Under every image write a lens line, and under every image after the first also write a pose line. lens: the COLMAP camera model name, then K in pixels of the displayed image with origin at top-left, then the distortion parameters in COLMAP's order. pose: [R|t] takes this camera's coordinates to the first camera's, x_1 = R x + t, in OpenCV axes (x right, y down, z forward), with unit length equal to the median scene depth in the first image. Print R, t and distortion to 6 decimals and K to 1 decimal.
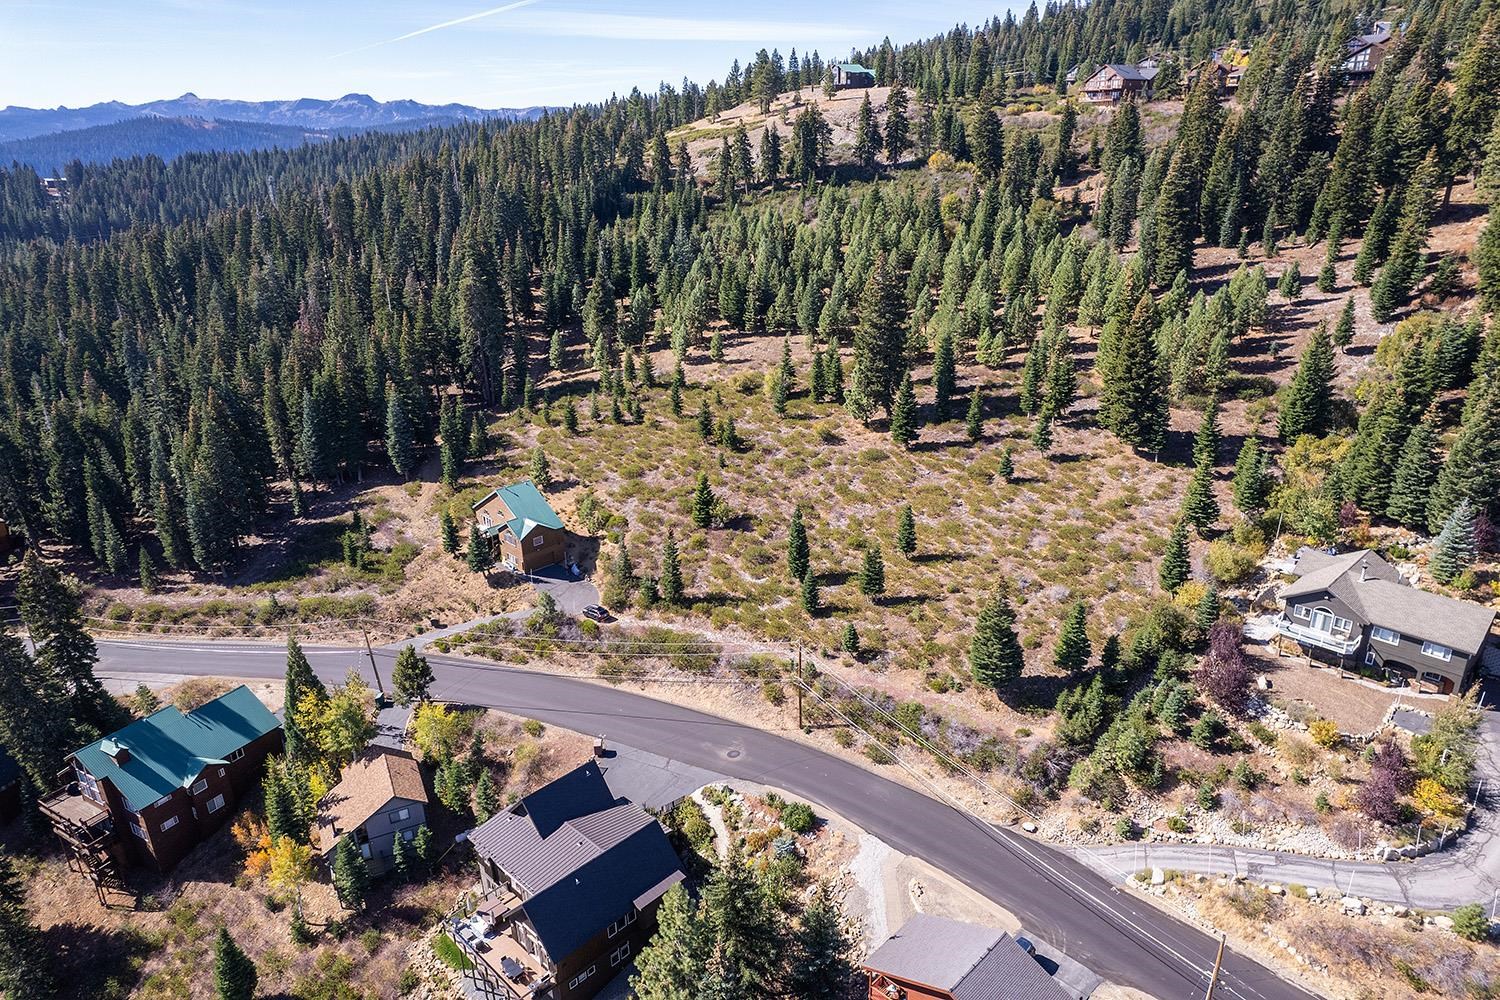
lens RADIAL K [[951.3, 0, 754.0], [0, 951.3, 509.4], [0, 0, 1]] dist [-0.078794, 0.065901]
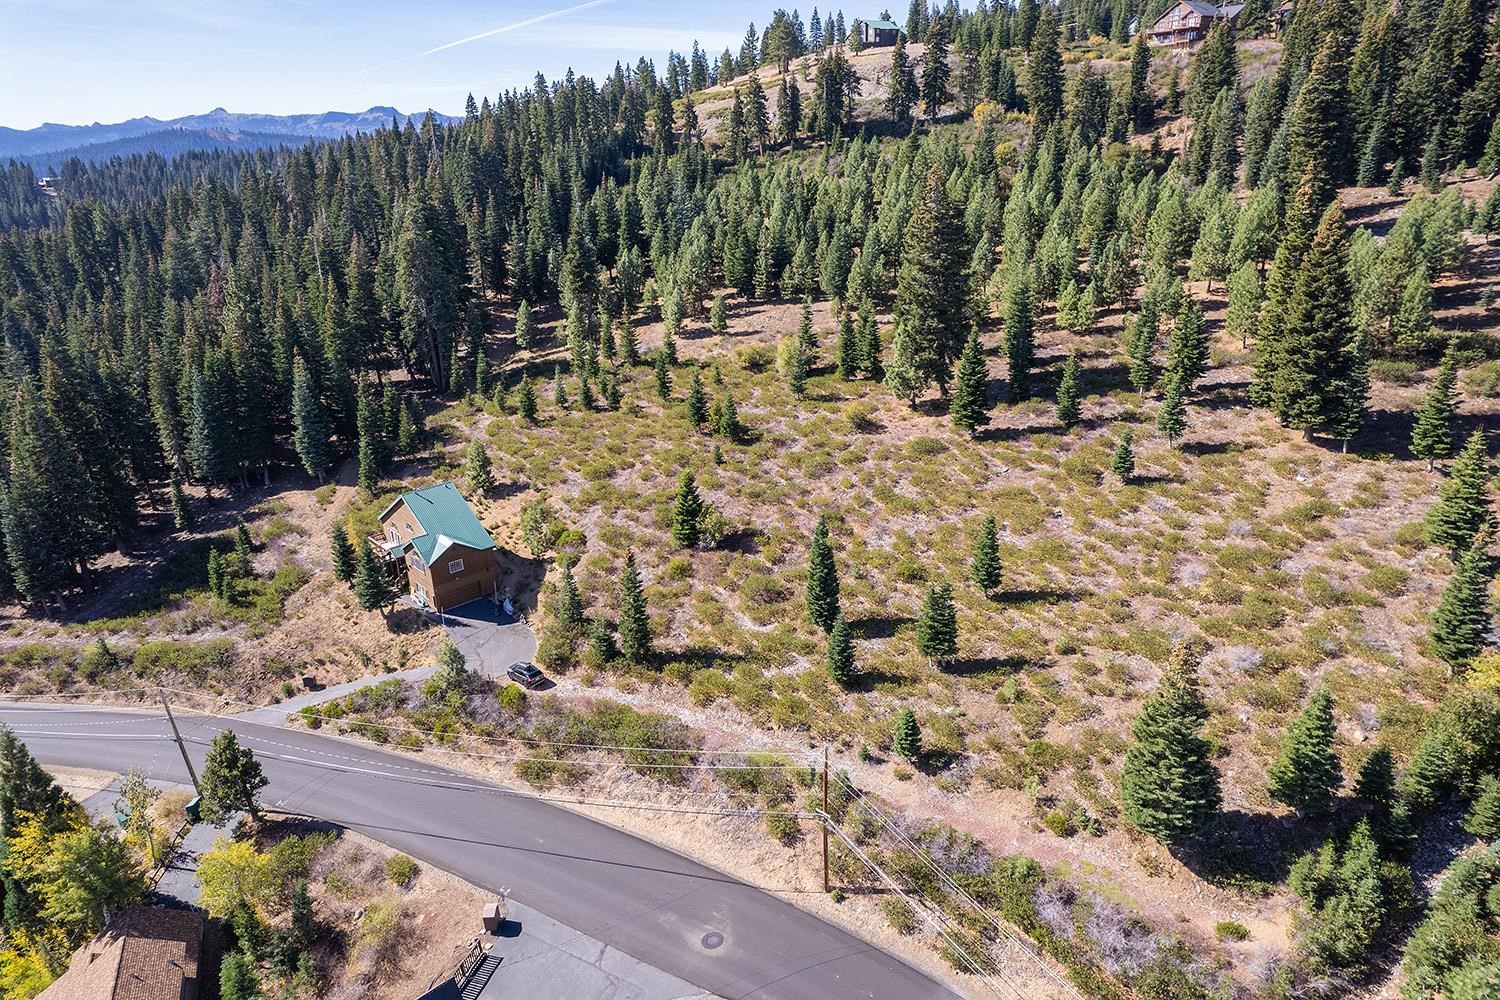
lens RADIAL K [[951.3, 0, 754.0], [0, 951.3, 509.4], [0, 0, 1]] dist [-0.078794, 0.065901]
pose [[0.999712, -0.000490, -0.024013, 0.013339], [0.000279, 0.999961, -0.008793, -0.003251], [0.024016, 0.008784, 0.999673, 0.301417]]
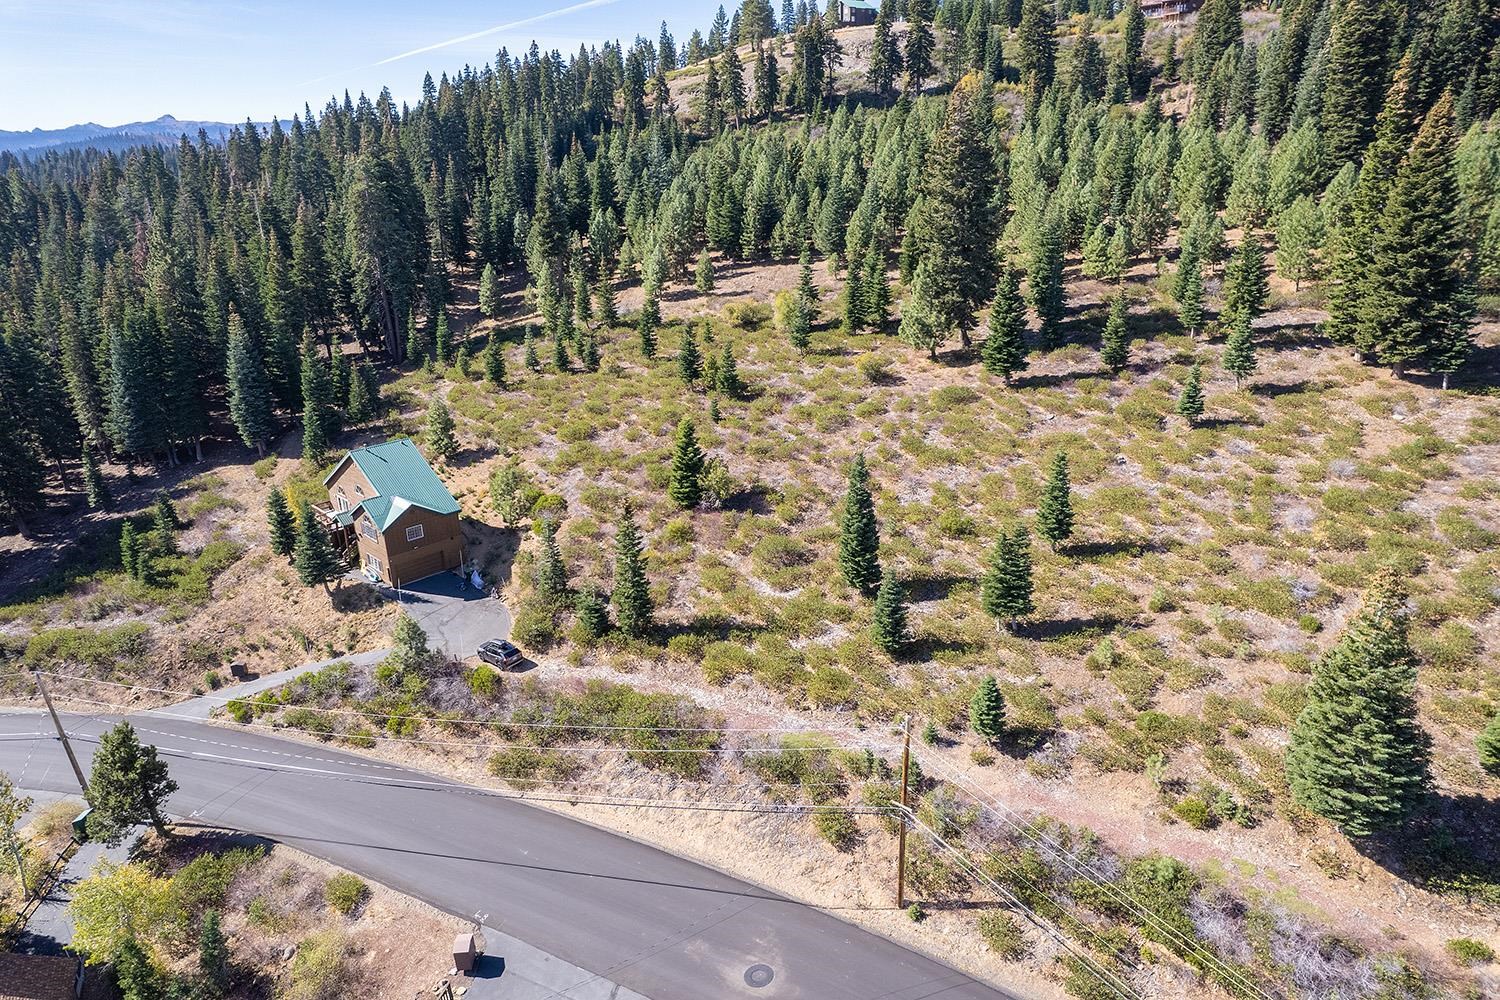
lens RADIAL K [[962.1, 0, 750.0], [0, 962.1, 500.0], [0, 0, 1]] dist [-0.087192, 0.081449]
pose [[0.999890, -0.008279, 0.012314, -0.021445], [0.008660, 0.999473, -0.031278, 0.033908], [-0.012049, 0.031381, 0.999435, 0.395549]]
